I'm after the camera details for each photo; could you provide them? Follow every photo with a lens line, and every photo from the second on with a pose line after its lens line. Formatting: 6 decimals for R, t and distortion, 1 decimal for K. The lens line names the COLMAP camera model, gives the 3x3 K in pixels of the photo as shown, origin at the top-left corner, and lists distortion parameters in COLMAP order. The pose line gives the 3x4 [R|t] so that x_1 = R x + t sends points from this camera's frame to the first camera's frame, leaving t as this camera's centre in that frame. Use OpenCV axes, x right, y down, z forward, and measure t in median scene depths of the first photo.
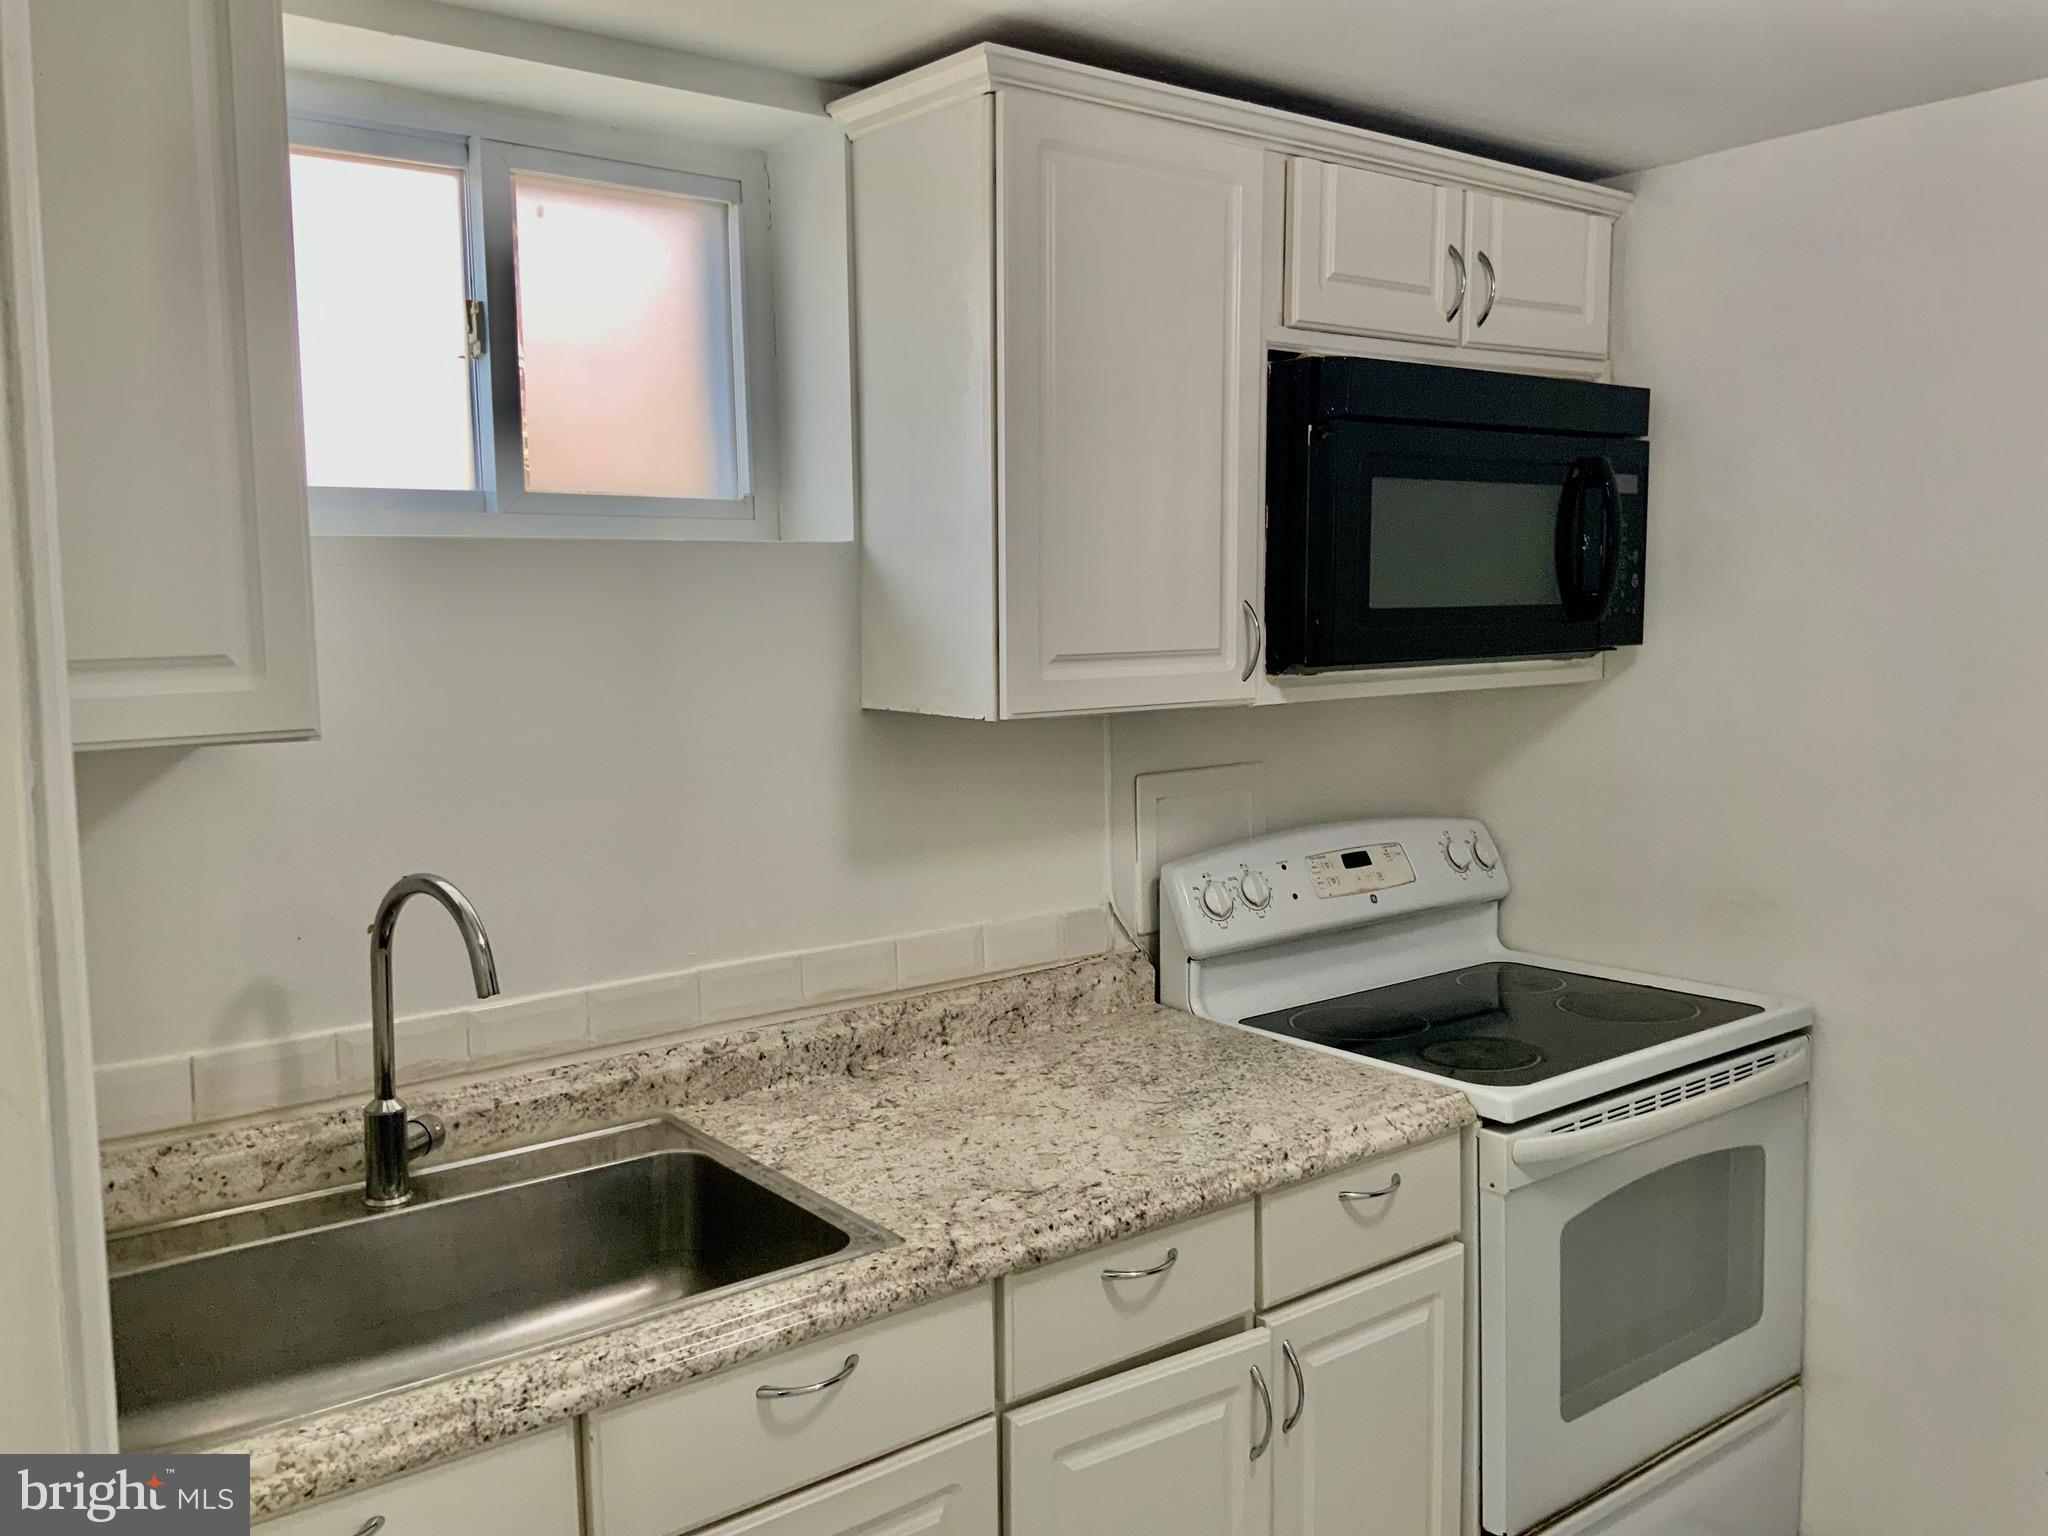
lens RADIAL K [[1692.9, 0, 1015.4], [0, 1692.9, 761.1], [0, 0, 1]] dist [0.115725, -0.225436]
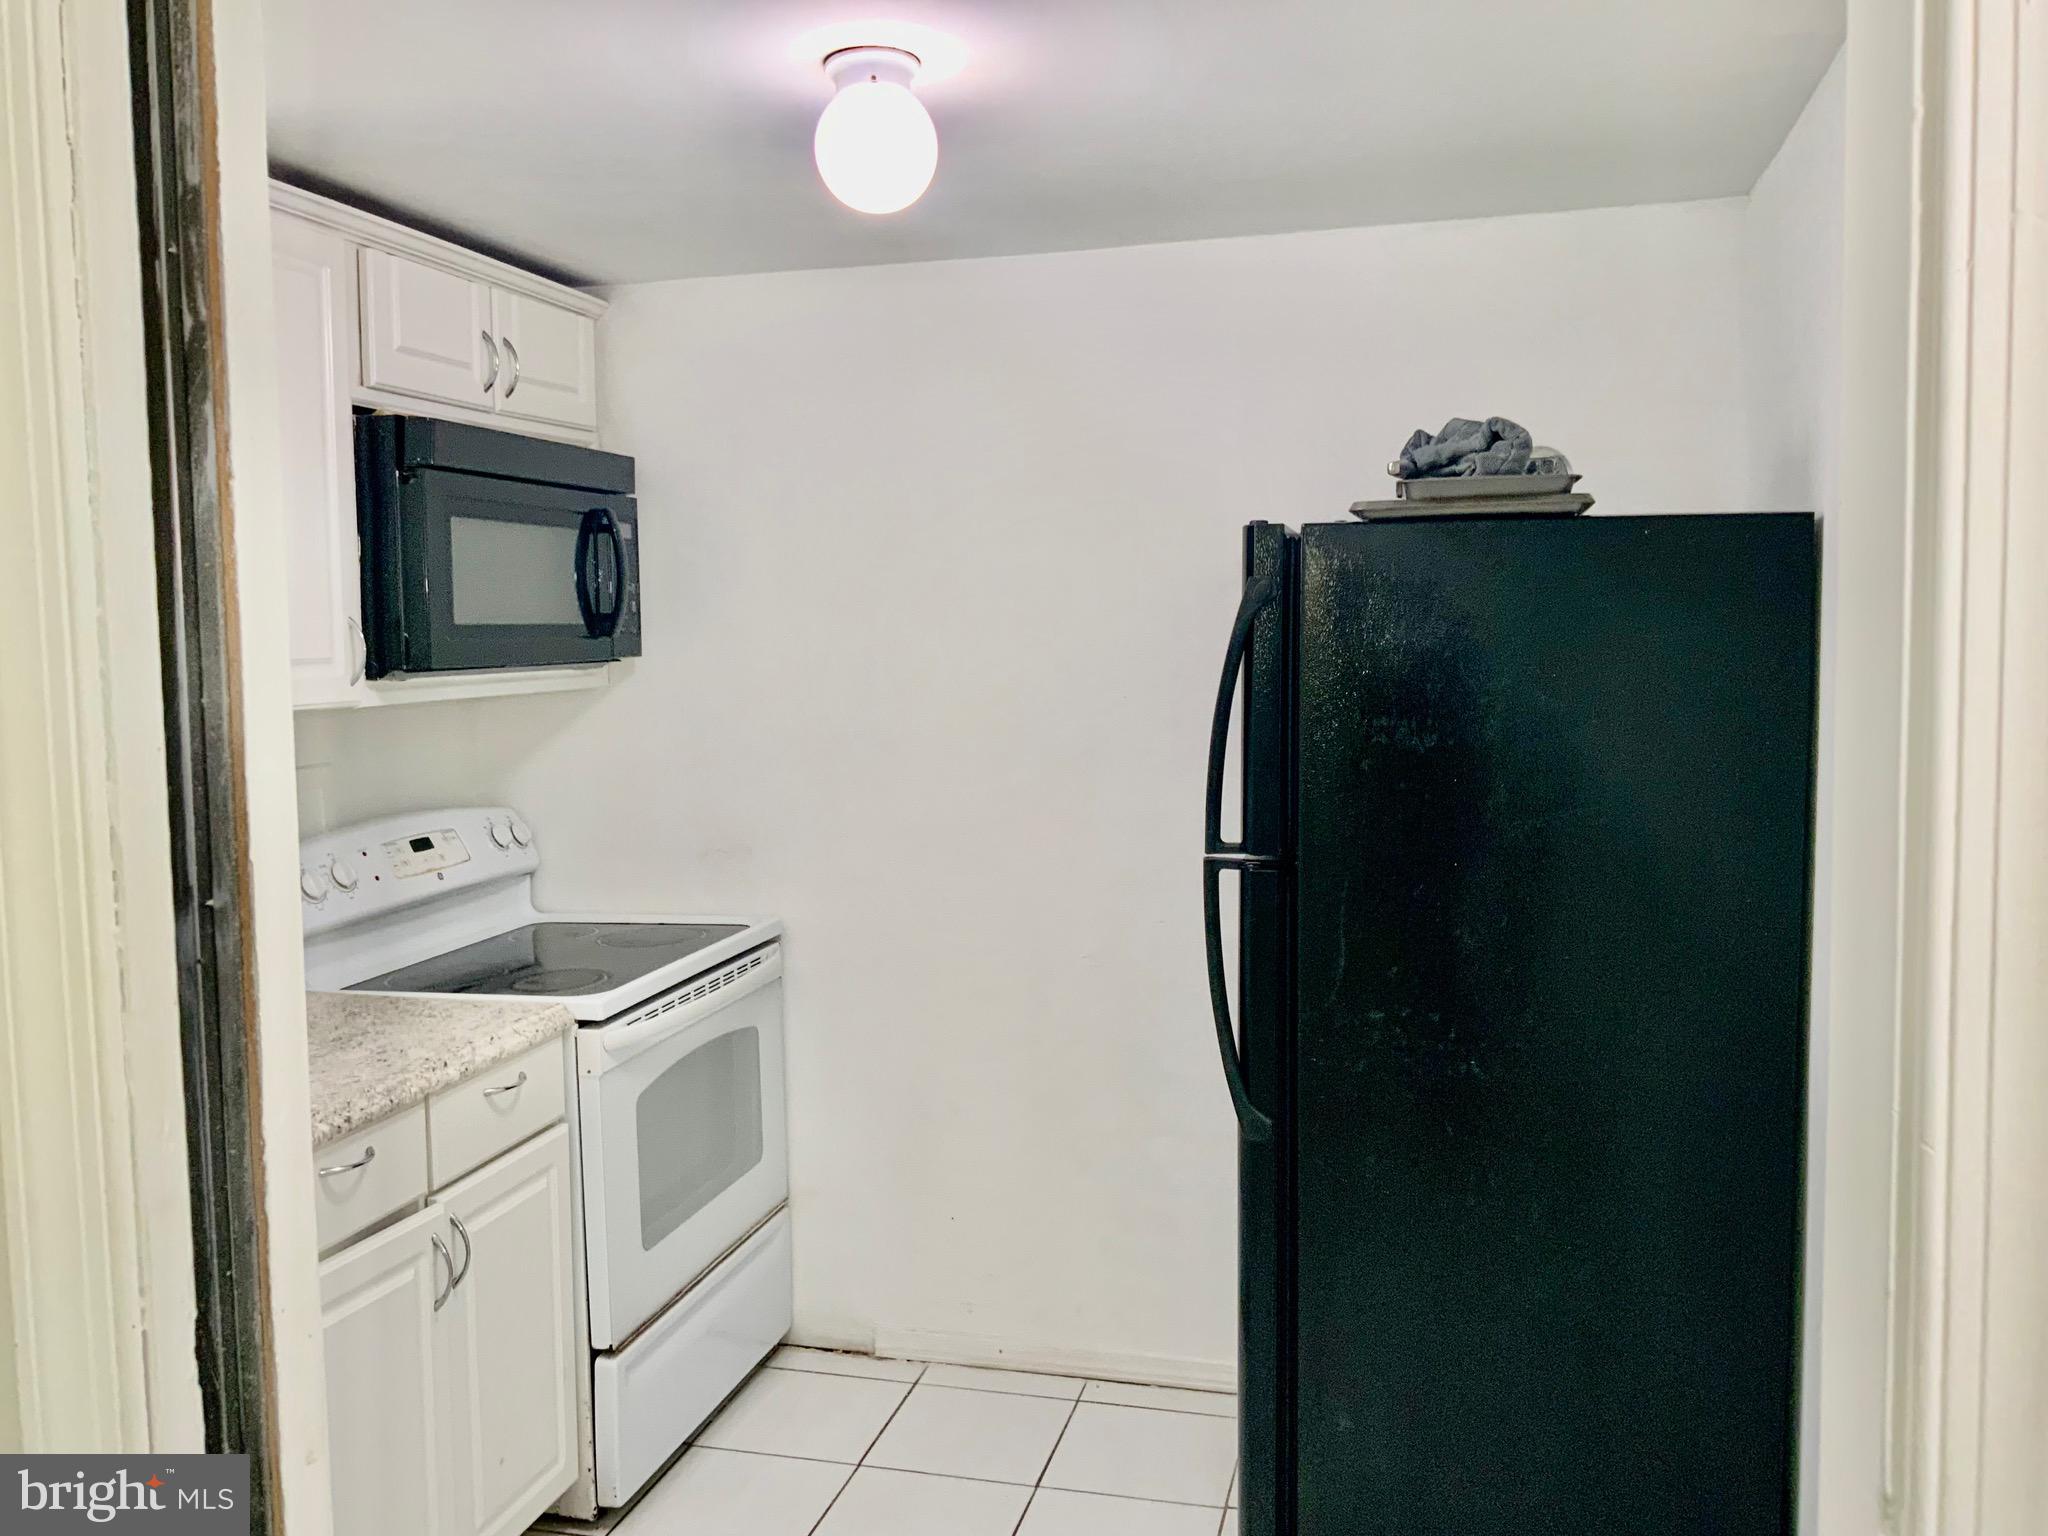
lens RADIAL K [[1692.9, 0, 1015.4], [0, 1692.9, 761.1], [0, 0, 1]] dist [0.115725, -0.225436]
pose [[0.796506, -0.050563, 0.602513, -0.199723], [0.064672, 0.997905, -0.001751, 0.033441], [-0.601162, 0.040360, 0.798107, -0.197320]]
